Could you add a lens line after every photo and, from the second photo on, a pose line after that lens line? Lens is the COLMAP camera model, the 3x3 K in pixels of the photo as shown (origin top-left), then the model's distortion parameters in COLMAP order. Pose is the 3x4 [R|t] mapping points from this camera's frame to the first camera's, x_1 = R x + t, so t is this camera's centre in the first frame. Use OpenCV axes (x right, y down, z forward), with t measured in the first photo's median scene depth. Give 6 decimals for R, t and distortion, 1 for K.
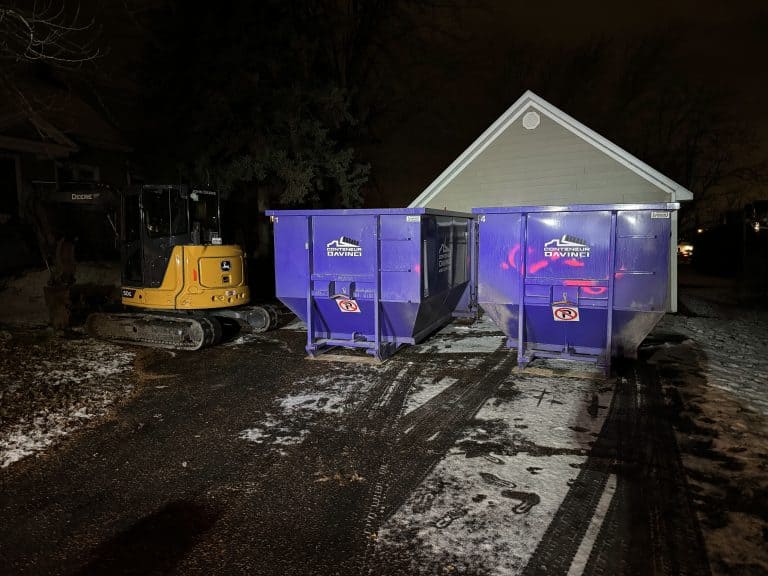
lens RADIAL K [[538.7, 0, 384.0], [0, 538.7, 288.0], [0, 0, 1]] dist [0.100921, -0.133777]
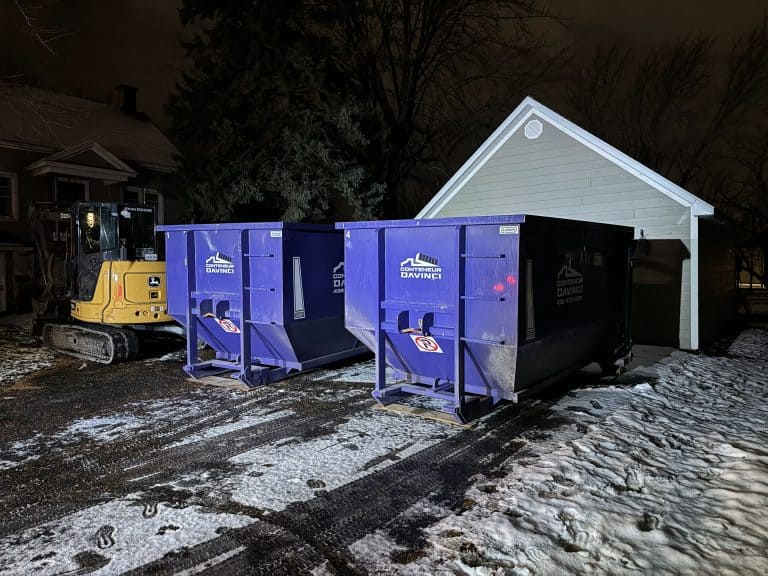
lens RADIAL K [[538.7, 0, 384.0], [0, 538.7, 288.0], [0, 0, 1]] dist [0.100921, -0.133777]
pose [[0.973493, 0.023596, -0.227497, 0.465900], [-0.032356, 0.998868, -0.034855, -0.009942], [0.226417, 0.041292, 0.973155, 0.147505]]
